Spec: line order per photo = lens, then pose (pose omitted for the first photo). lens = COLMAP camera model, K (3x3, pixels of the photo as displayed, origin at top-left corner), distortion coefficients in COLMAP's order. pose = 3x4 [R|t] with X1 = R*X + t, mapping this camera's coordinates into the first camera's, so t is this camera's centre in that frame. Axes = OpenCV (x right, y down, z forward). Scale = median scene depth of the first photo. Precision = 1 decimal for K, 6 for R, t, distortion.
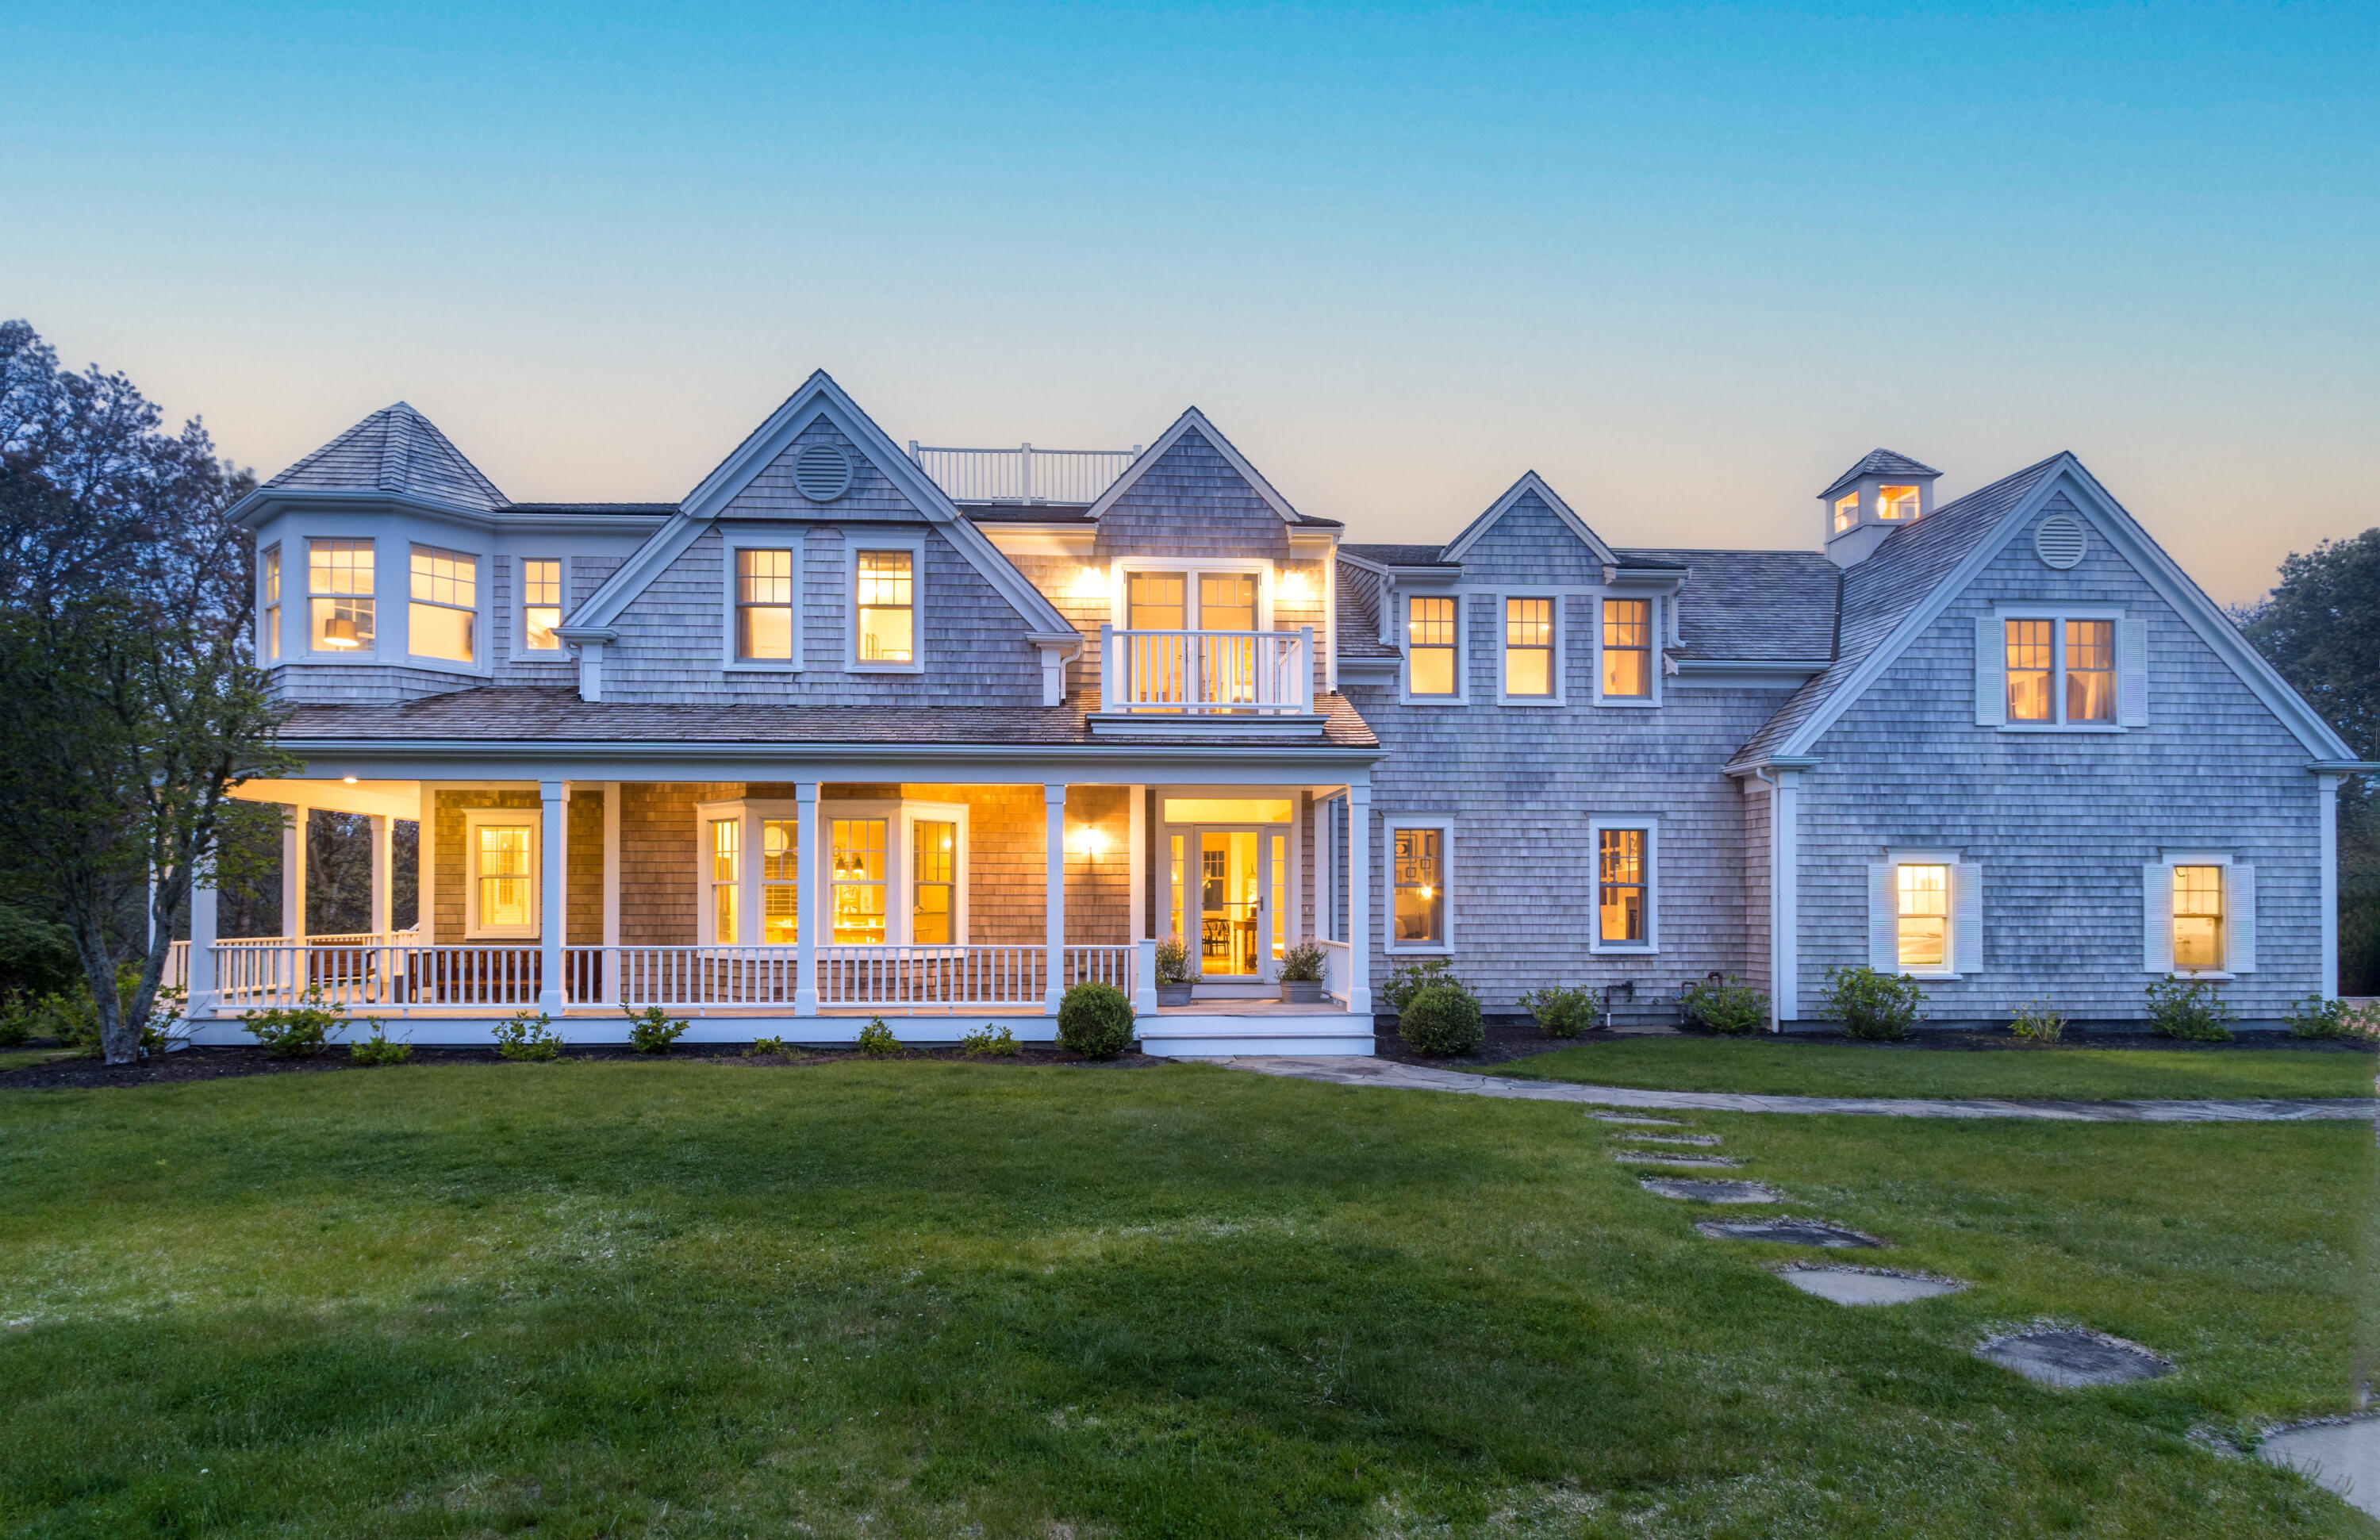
lens RADIAL K [[1443.4, 0, 1222.4], [0, 1443.4, 883.0], [0, 0, 1]] dist [0.003275, 0.001033]
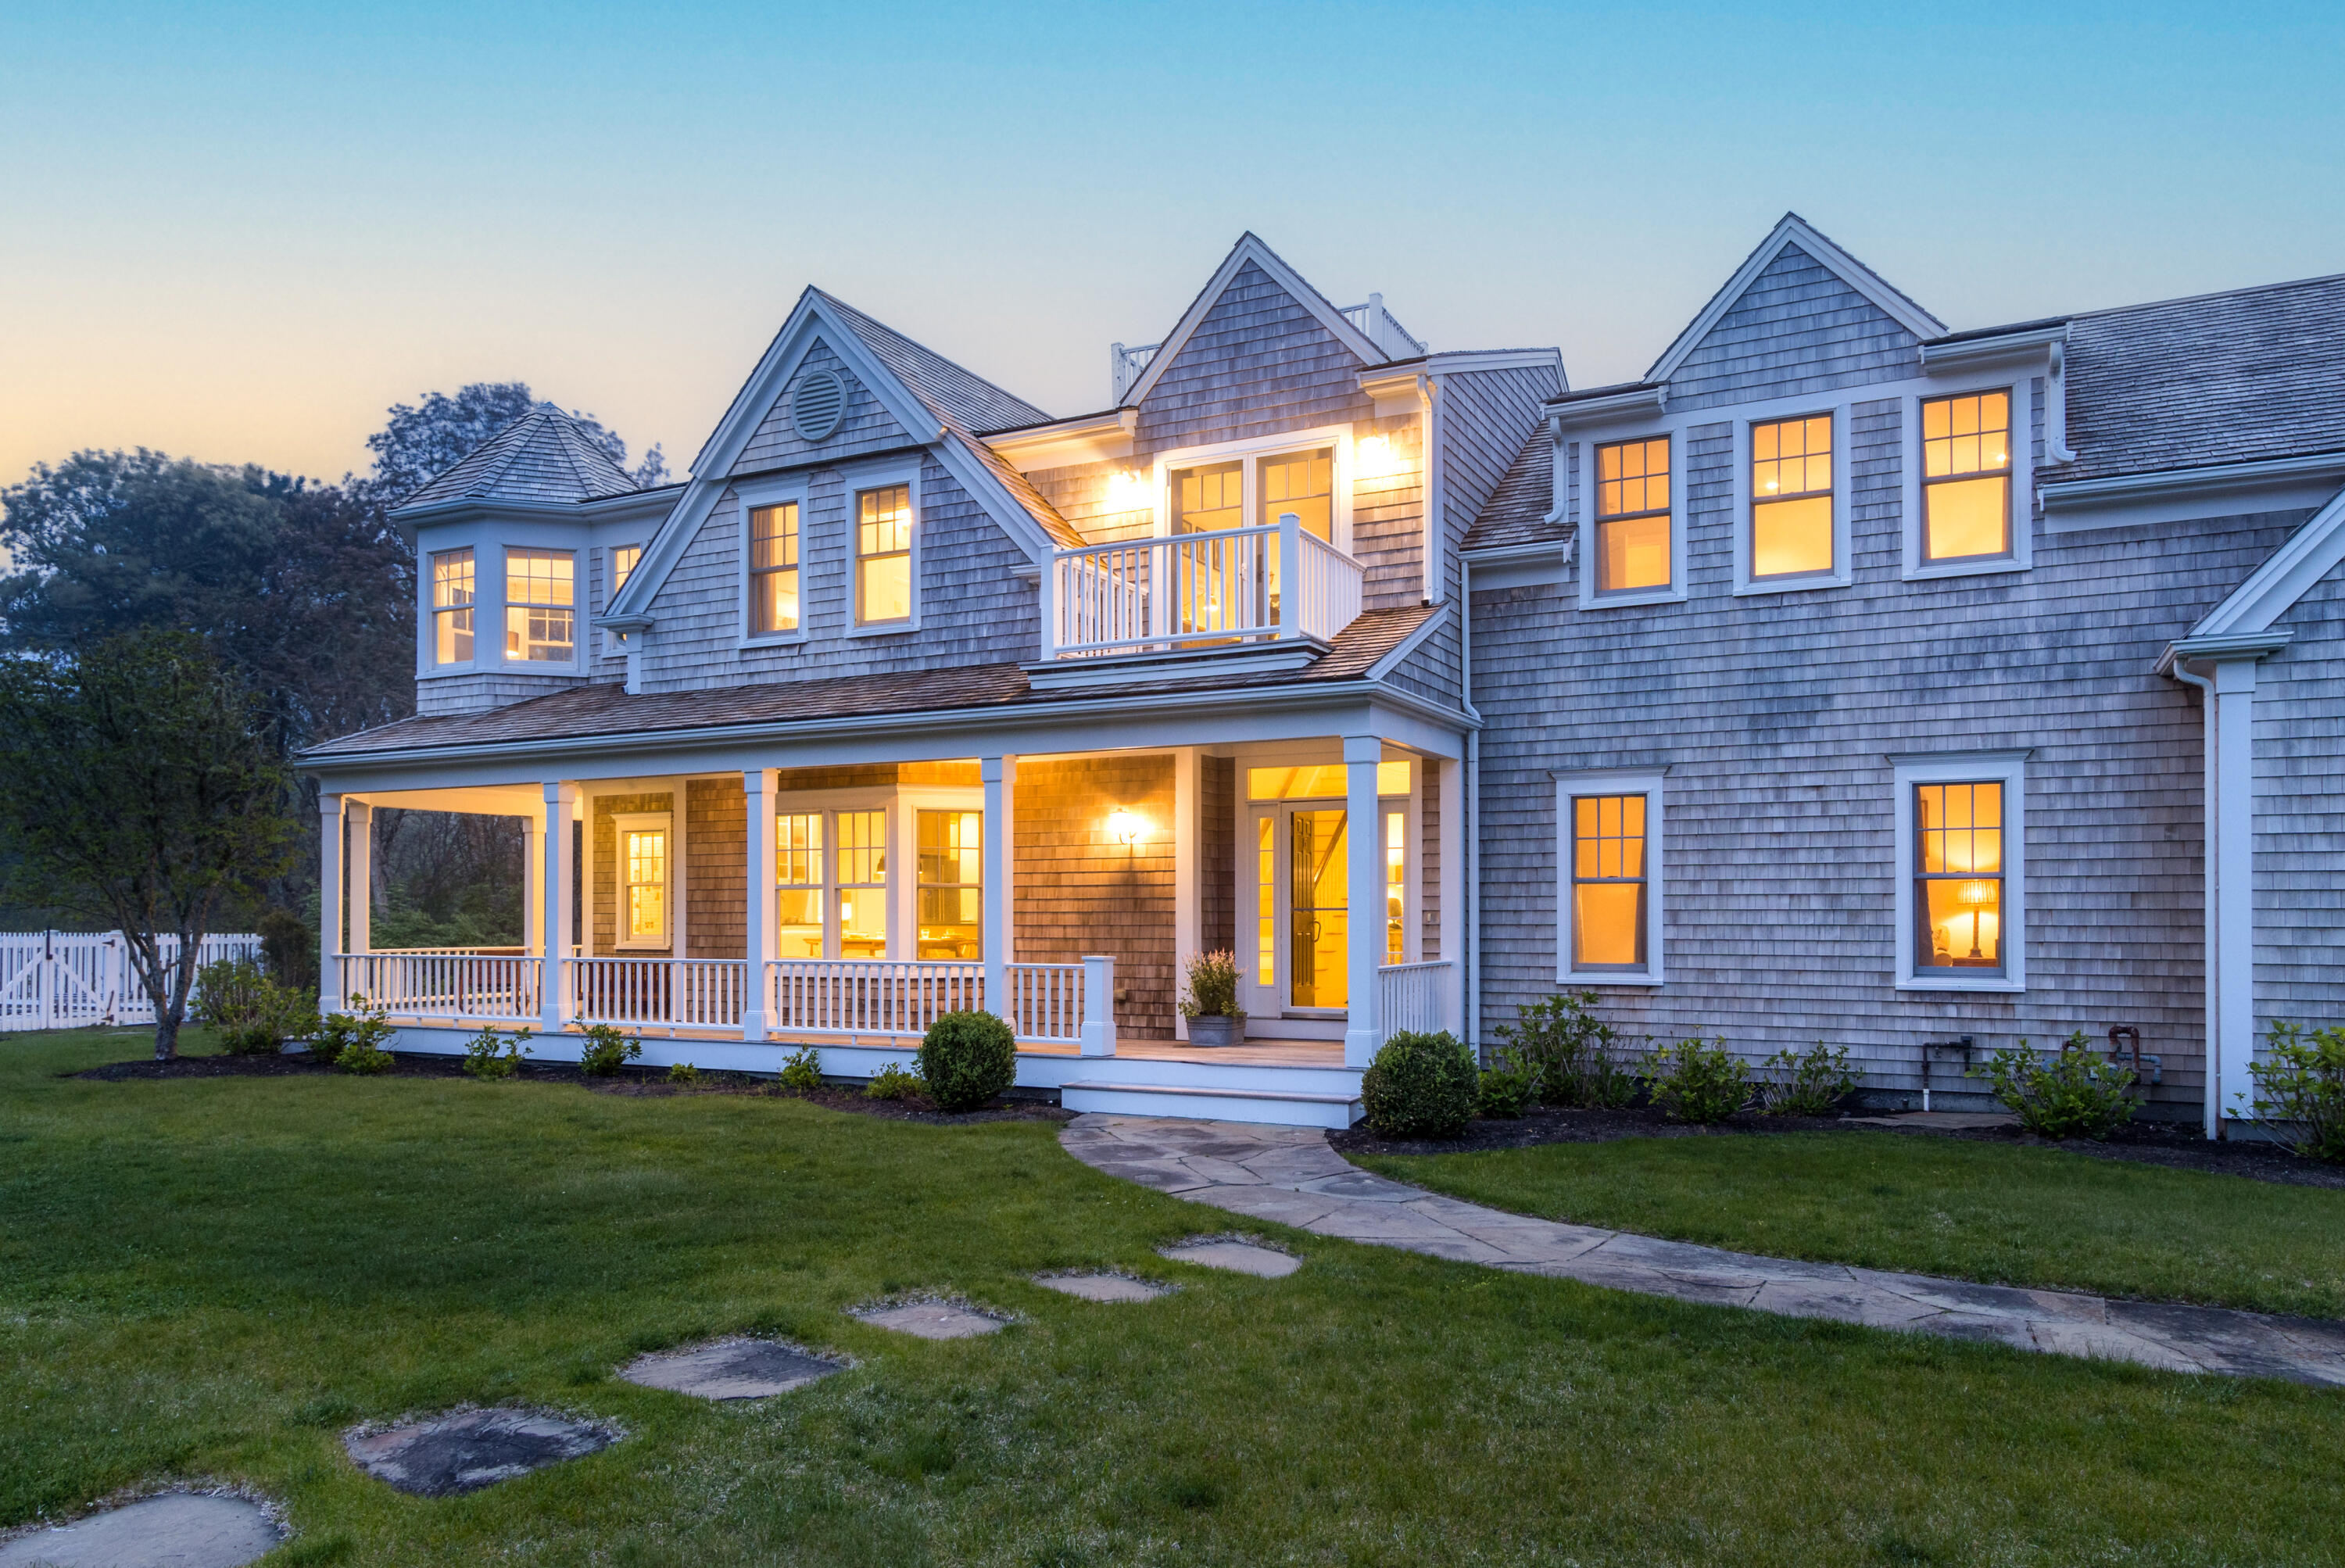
lens RADIAL K [[1754.0, 0, 1177.7], [0, 1754.0, 901.2], [0, 0, 1]] dist [0.008835, -0.002153]
pose [[0.832883, -0.007050, -0.553404, 0.445495], [0.010680, 0.999937, 0.003334, 0.006721], [0.553346, -0.008687, 0.832907, 0.236272]]
